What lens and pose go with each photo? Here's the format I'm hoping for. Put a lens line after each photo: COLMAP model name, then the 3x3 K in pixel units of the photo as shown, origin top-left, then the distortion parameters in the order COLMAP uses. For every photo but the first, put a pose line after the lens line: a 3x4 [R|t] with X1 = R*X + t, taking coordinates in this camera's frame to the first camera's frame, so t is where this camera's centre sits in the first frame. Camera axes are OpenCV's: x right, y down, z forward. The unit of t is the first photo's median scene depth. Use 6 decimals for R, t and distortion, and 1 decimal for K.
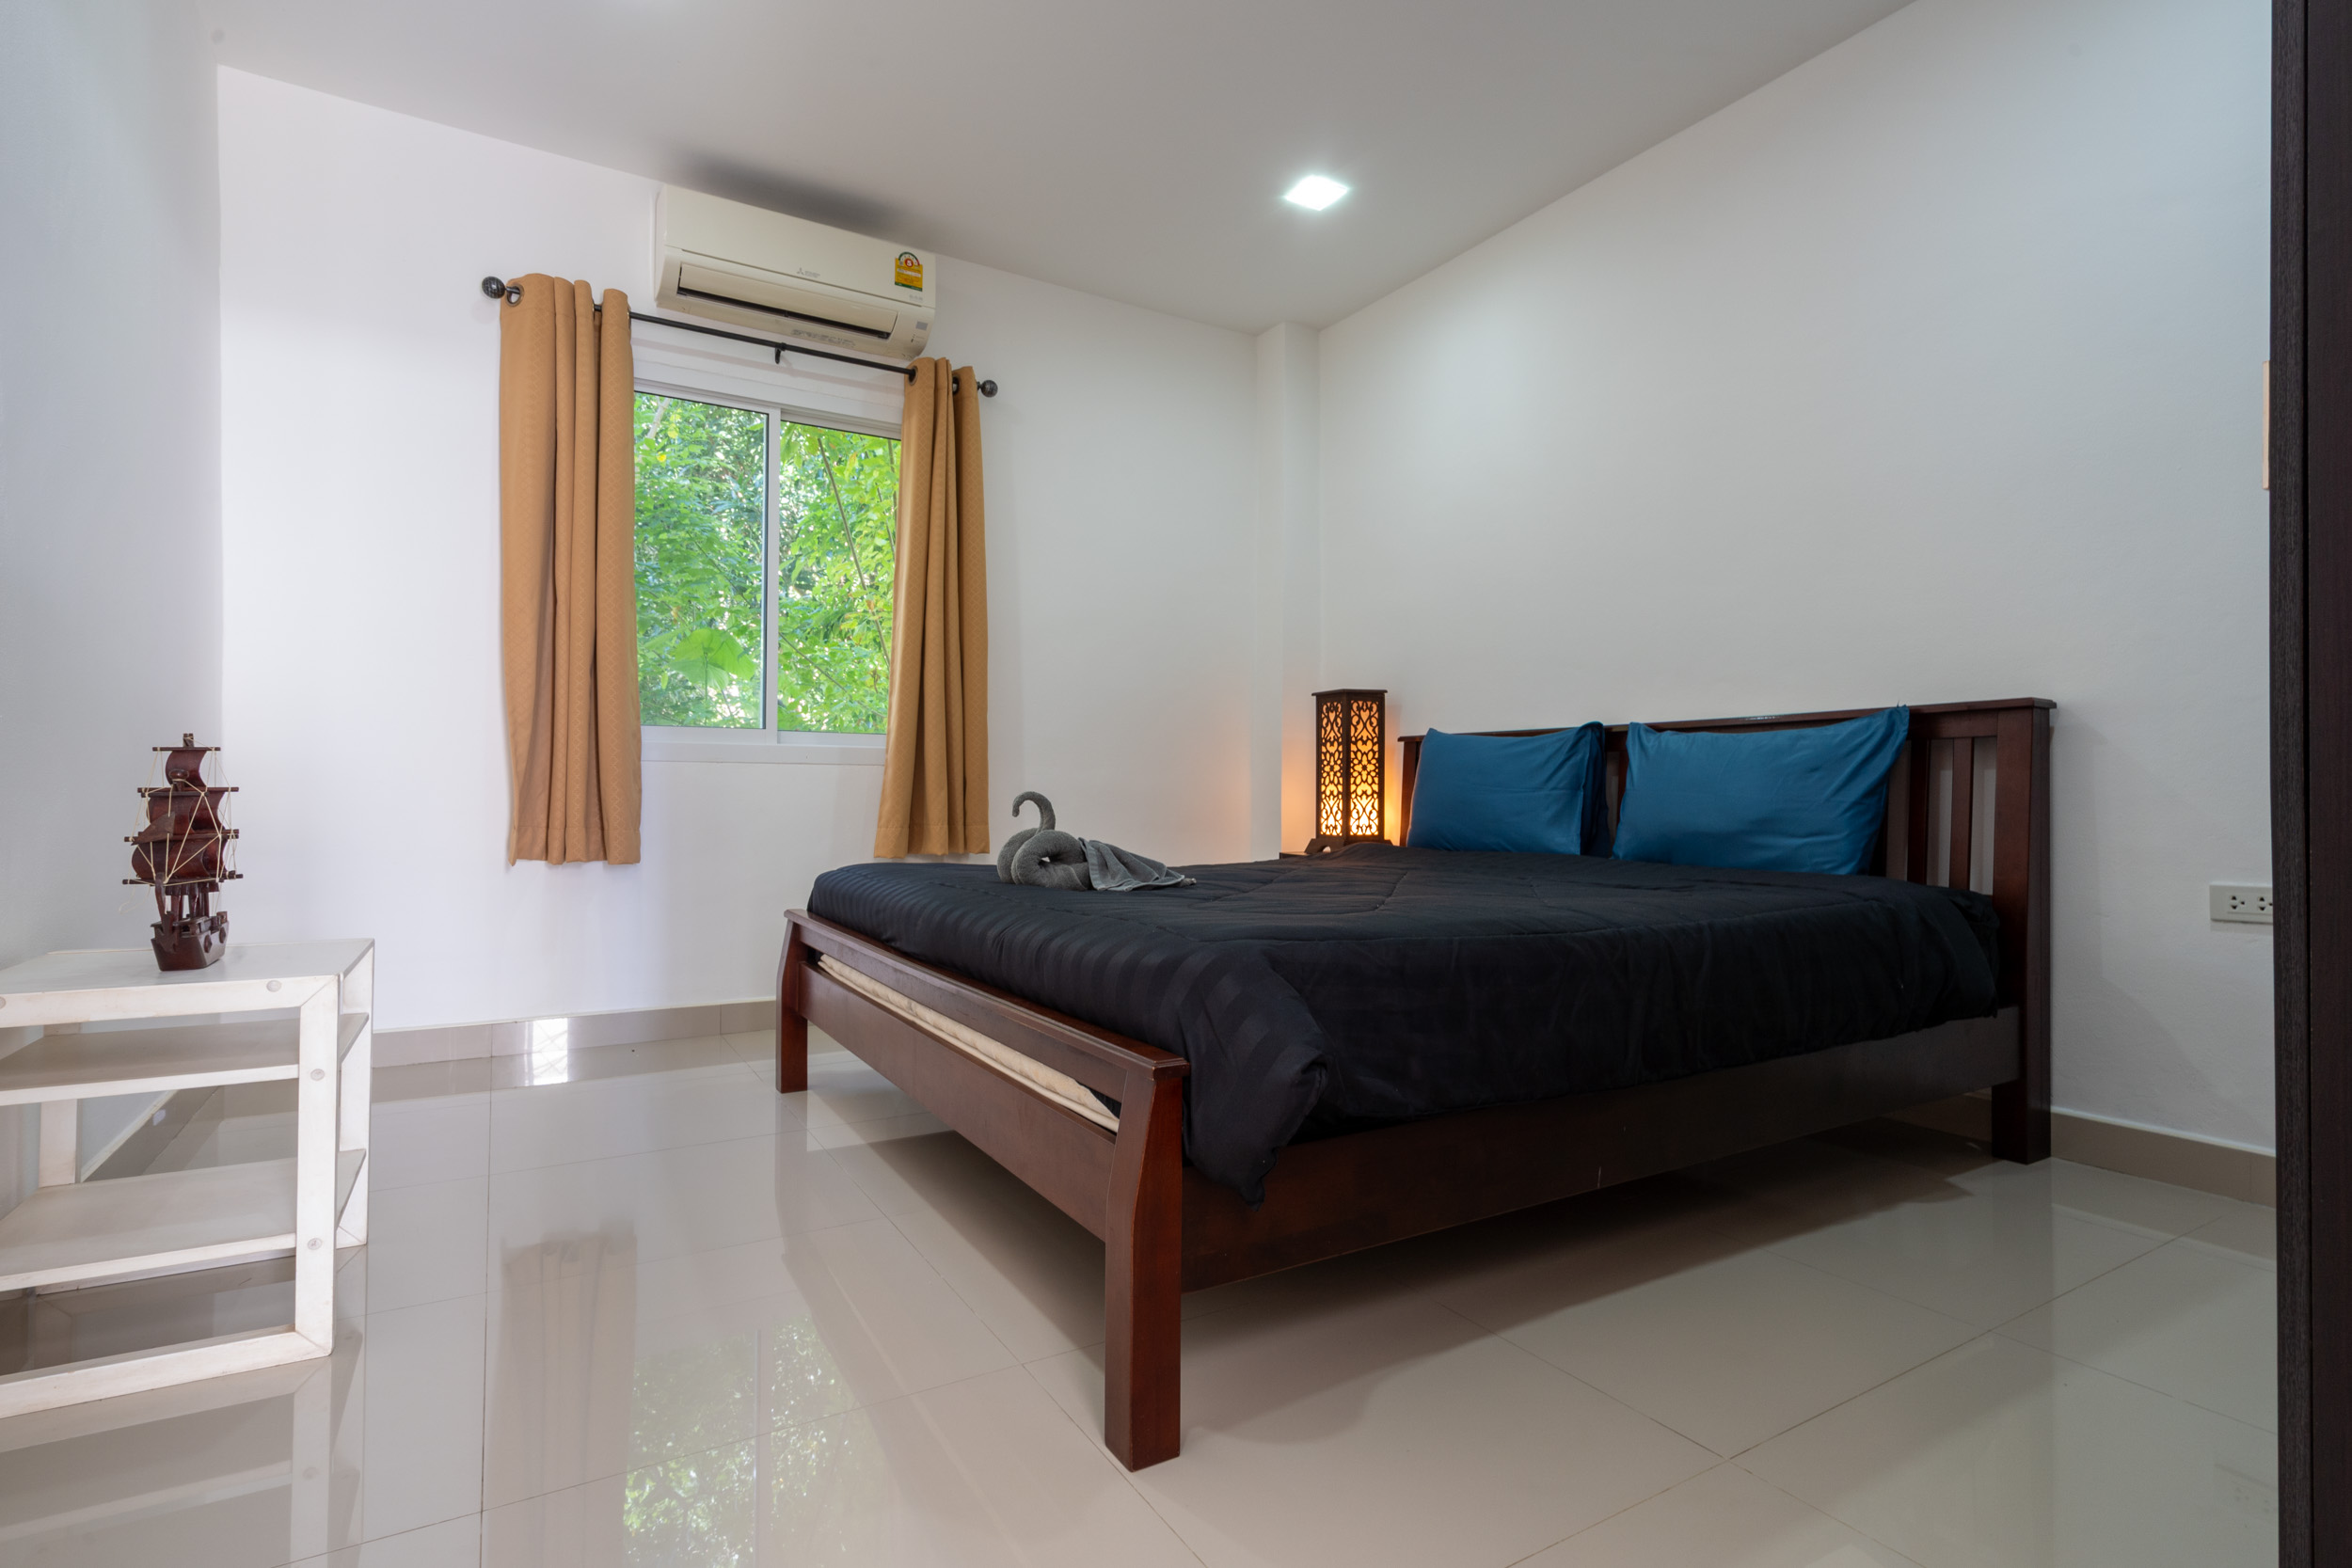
lens RADIAL K [[1156.3, 0, 1180.5], [0, 1156.3, 782.0], [0, 0, 1]] dist [0.001585, 0.000637]
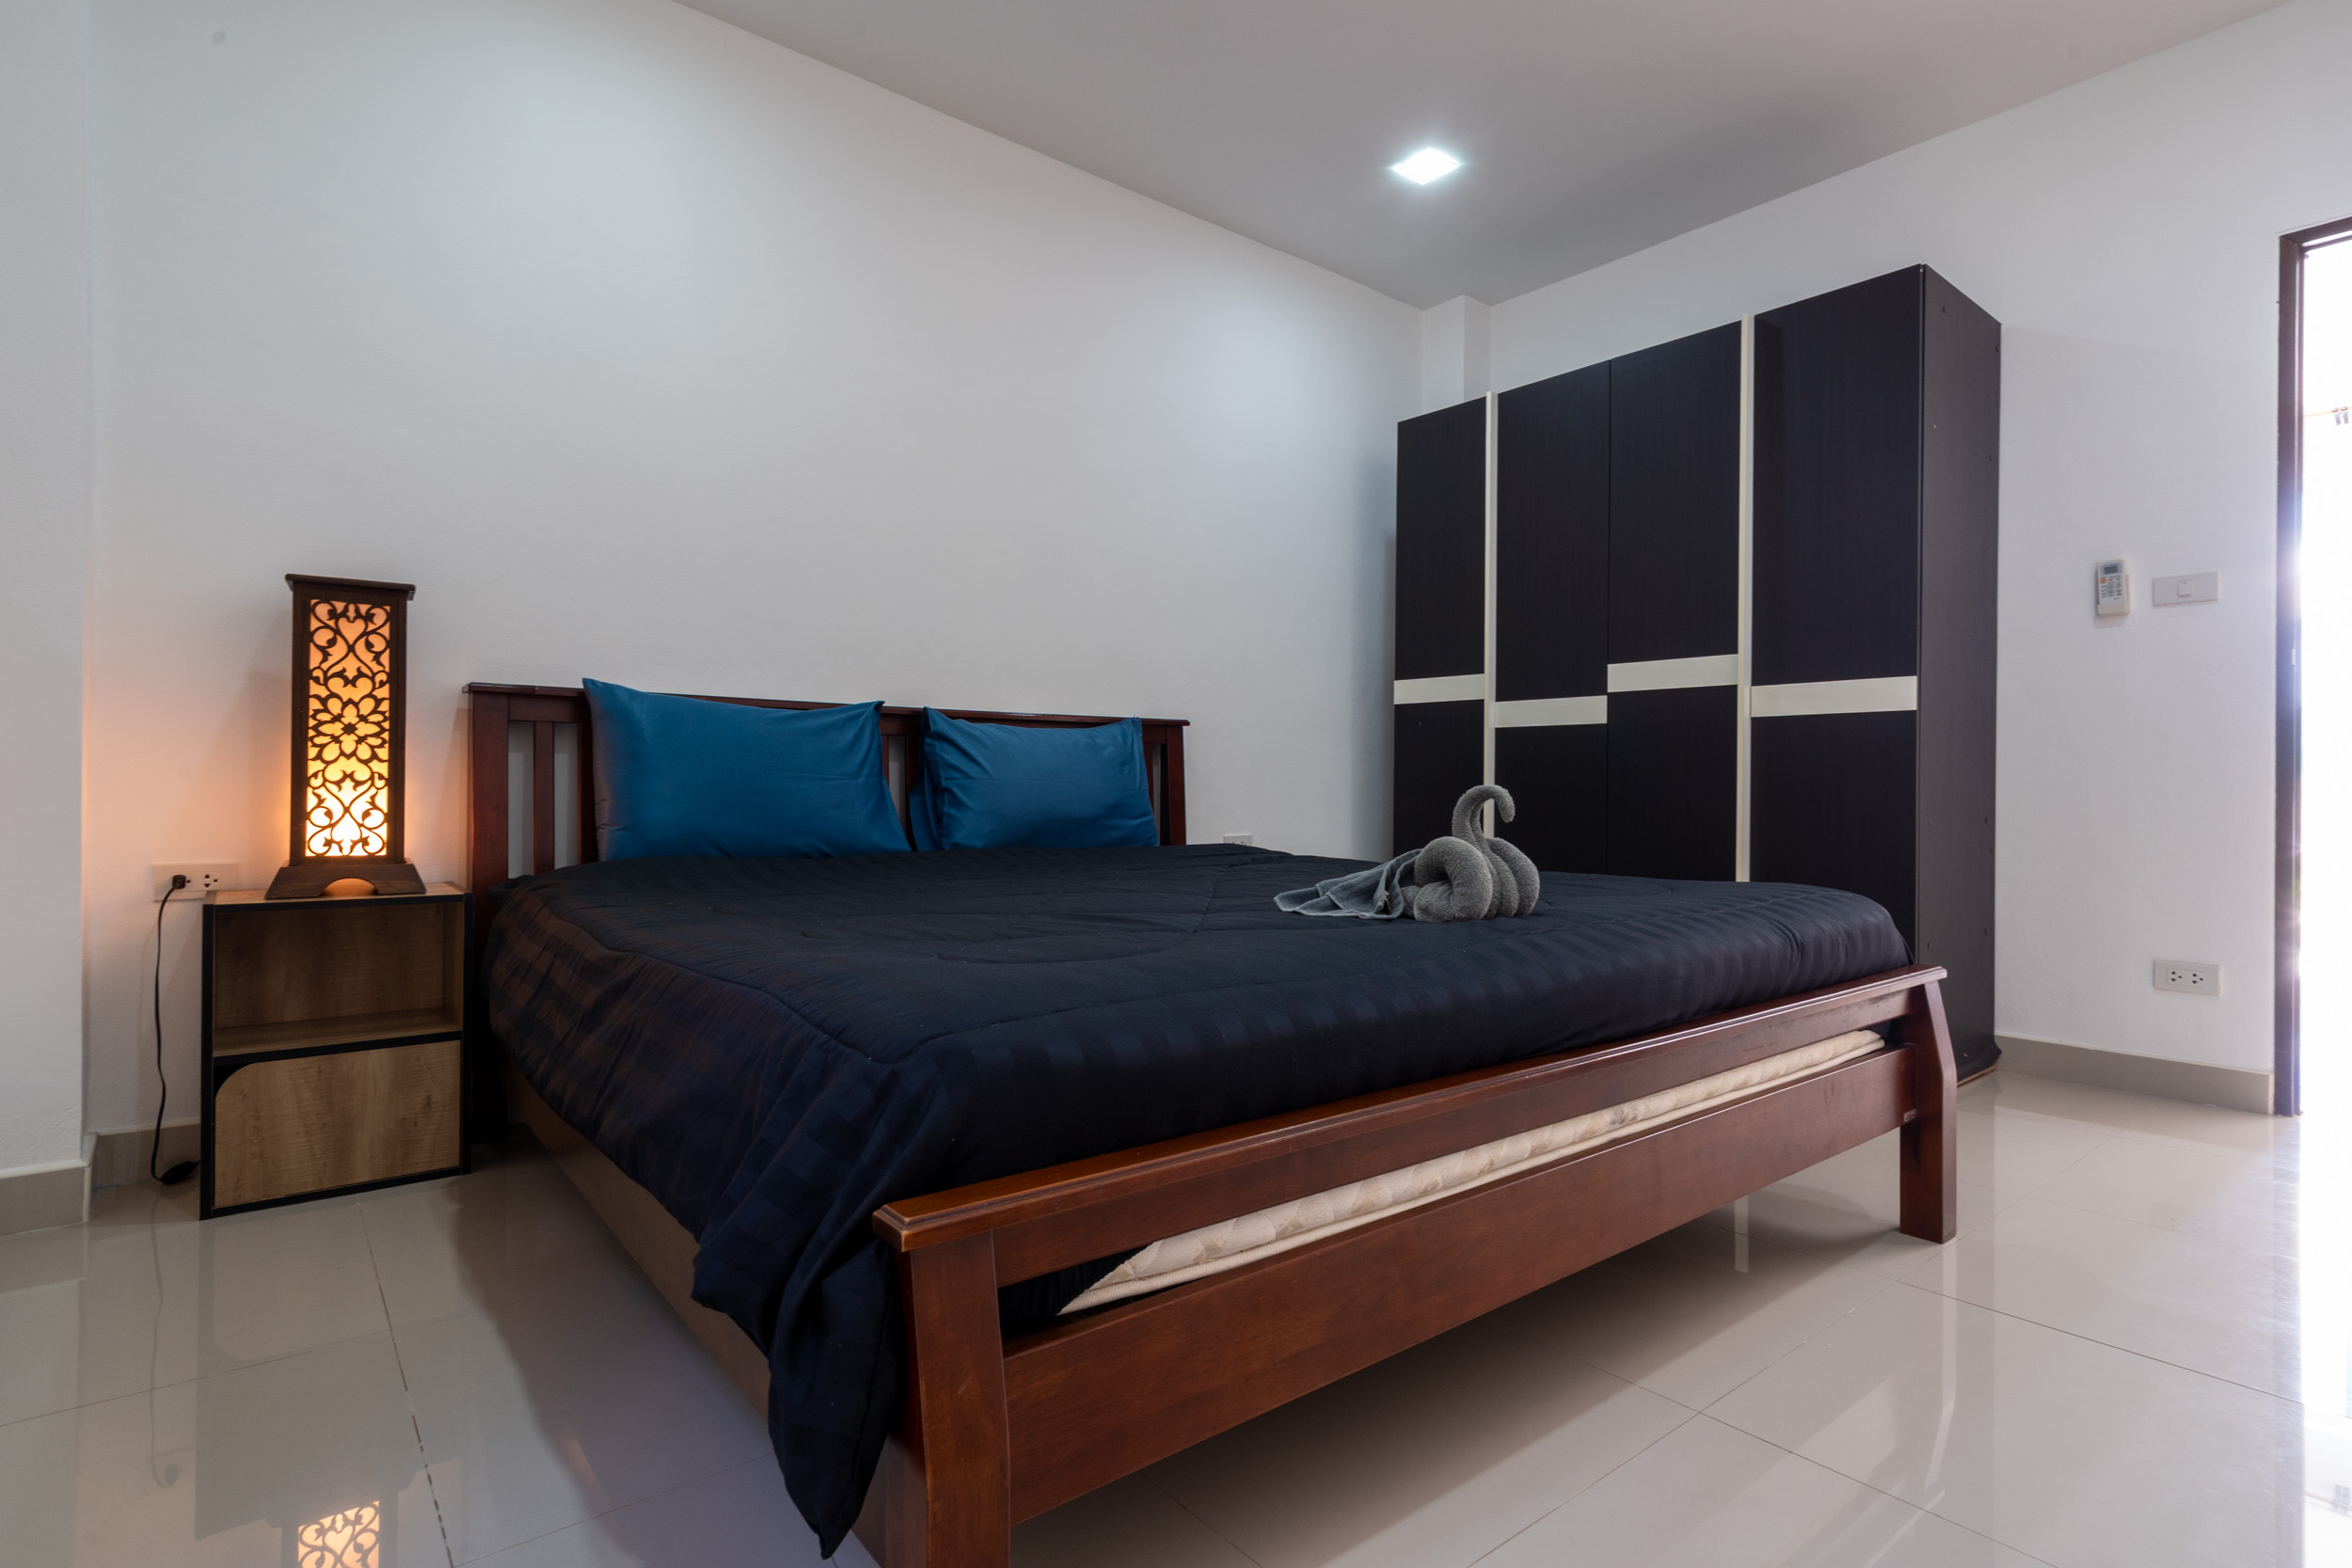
lens RADIAL K [[1156.3, 0, 1180.5], [0, 1156.3, 782.0], [0, 0, 1]] dist [0.001585, 0.000637]
pose [[-0.152161, -0.004536, 0.988345, -0.430083], [-0.018956, 0.999819, 0.001670, 0.003779], [-0.988174, -0.018481, -0.152219, 0.714917]]
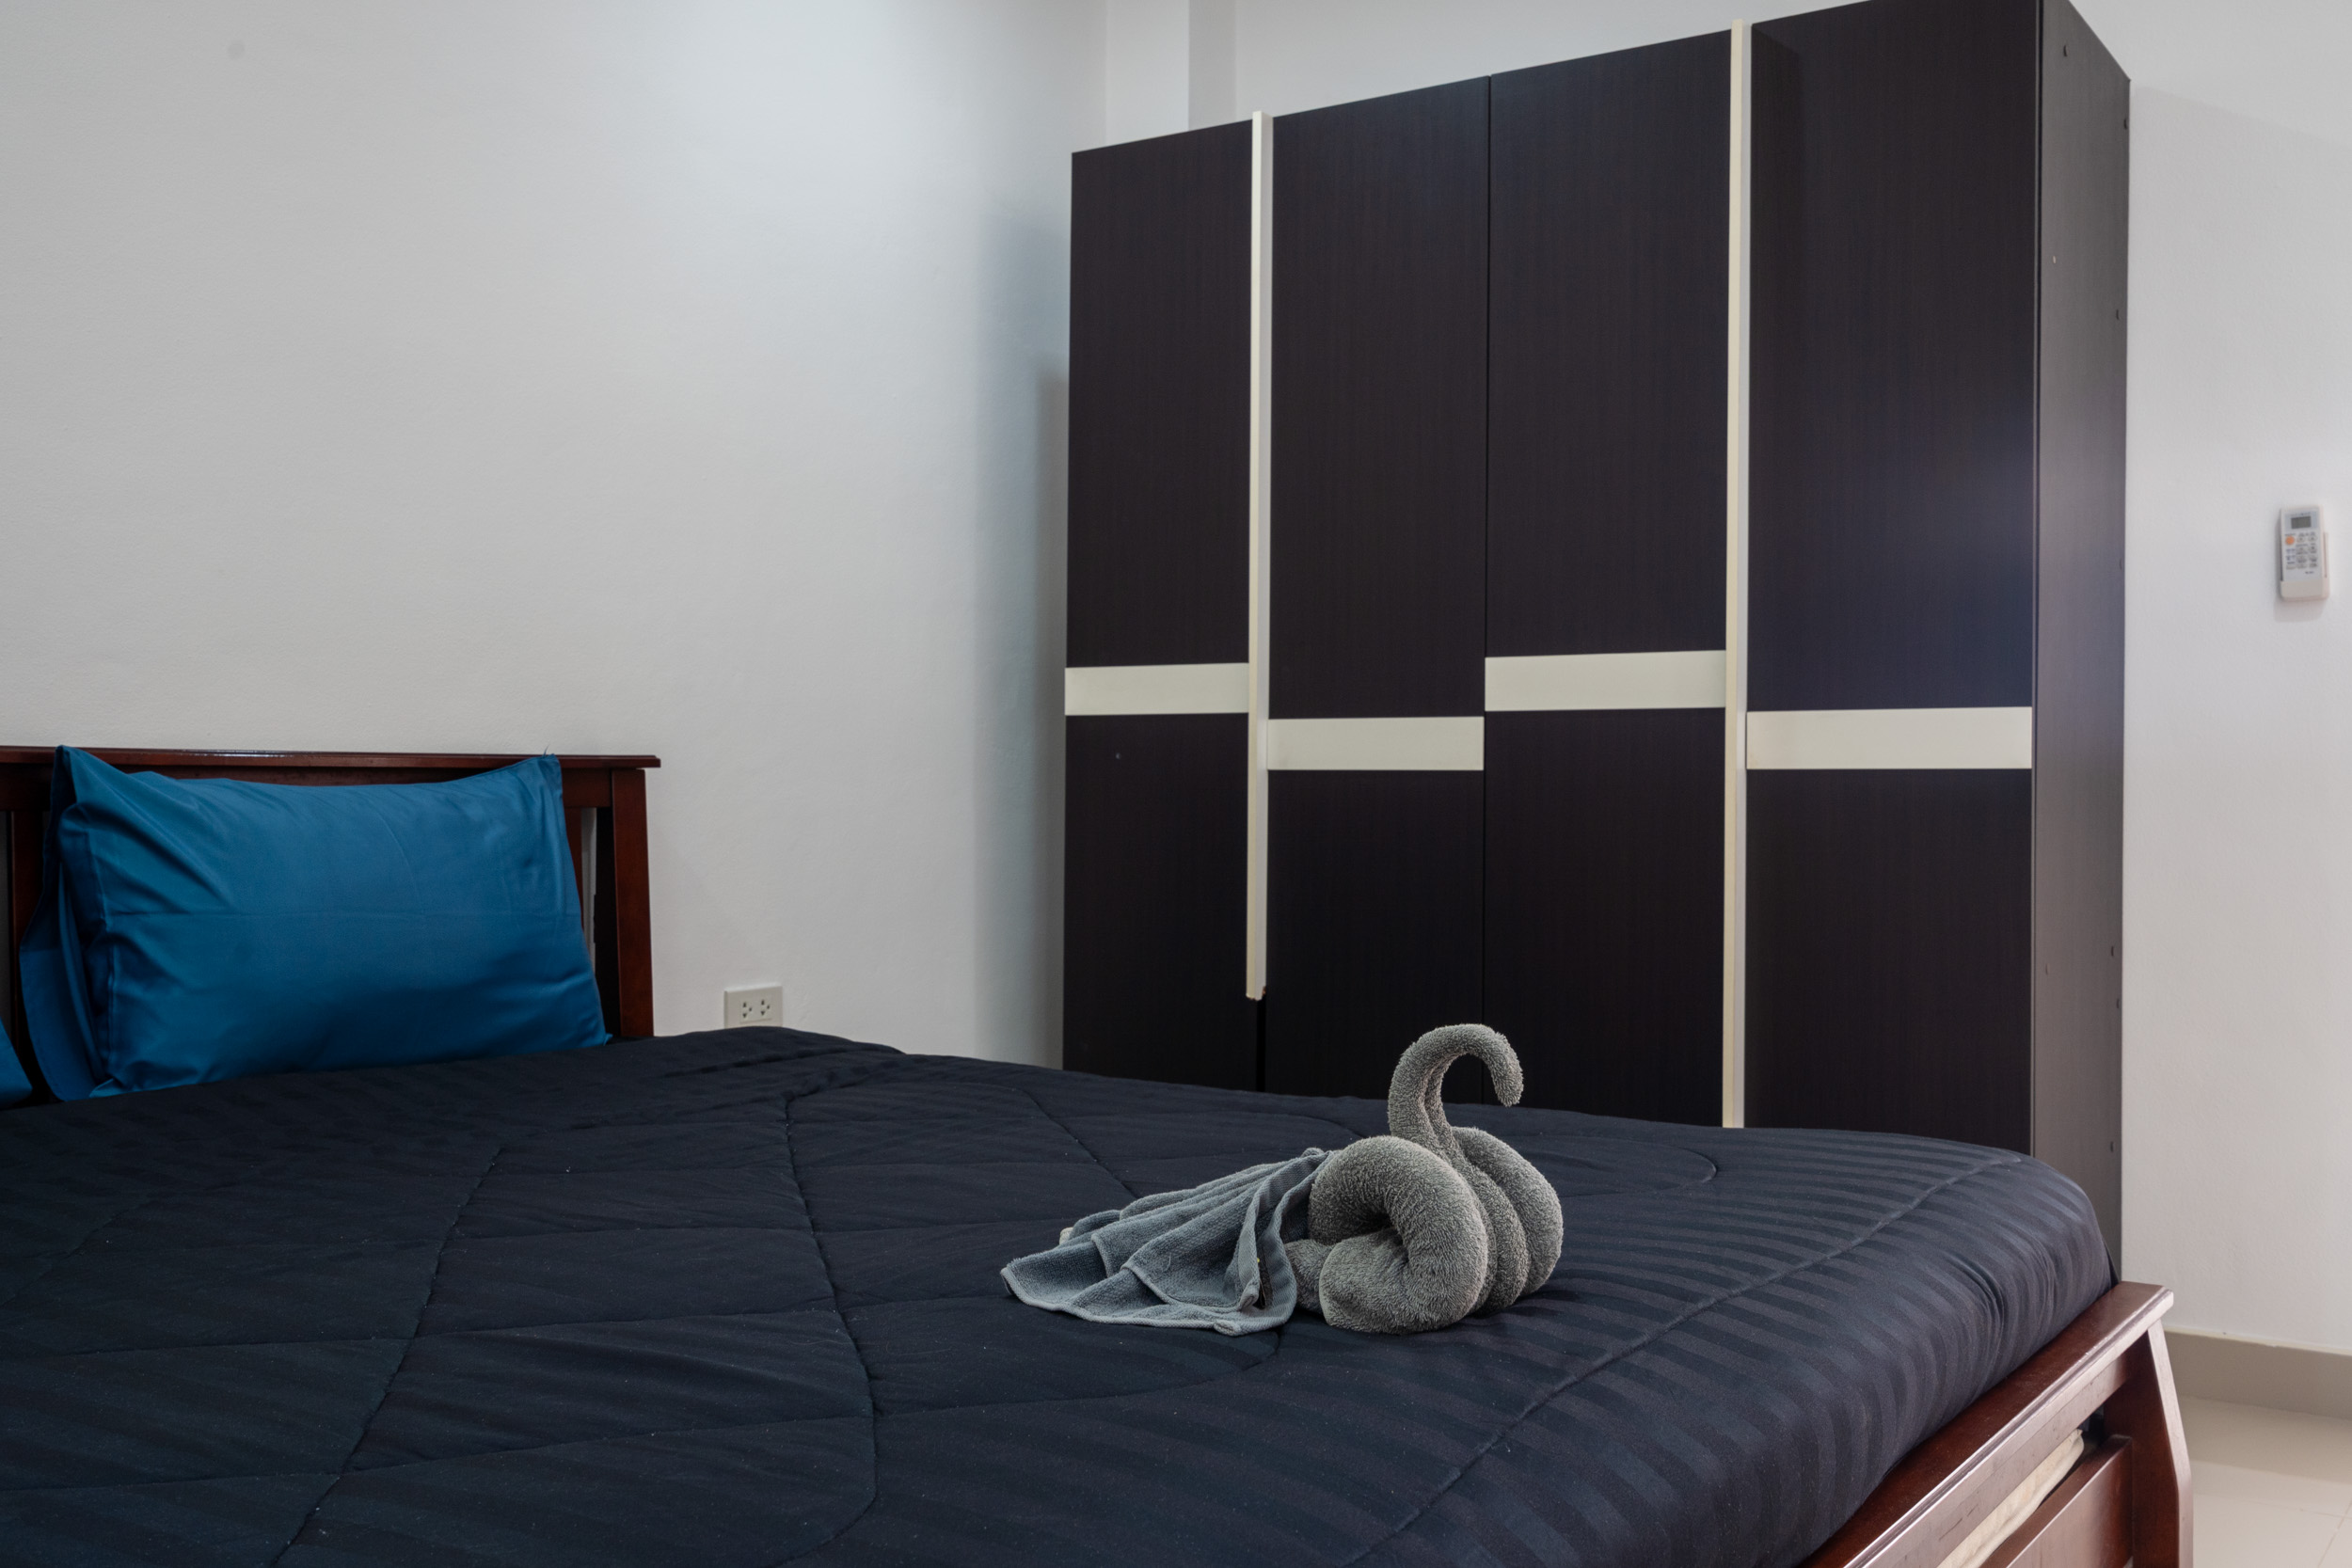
lens RADIAL K [[2226.4, 0, 1176.0], [0, 2226.4, 784.0], [0, 0, 1]] dist [0.005792, -0.007296]
pose [[-0.426652, -0.006417, 0.904393, -0.364750], [-0.019056, 0.999817, -0.001896, -0.033047], [-0.904215, -0.018043, -0.426696, 0.747708]]
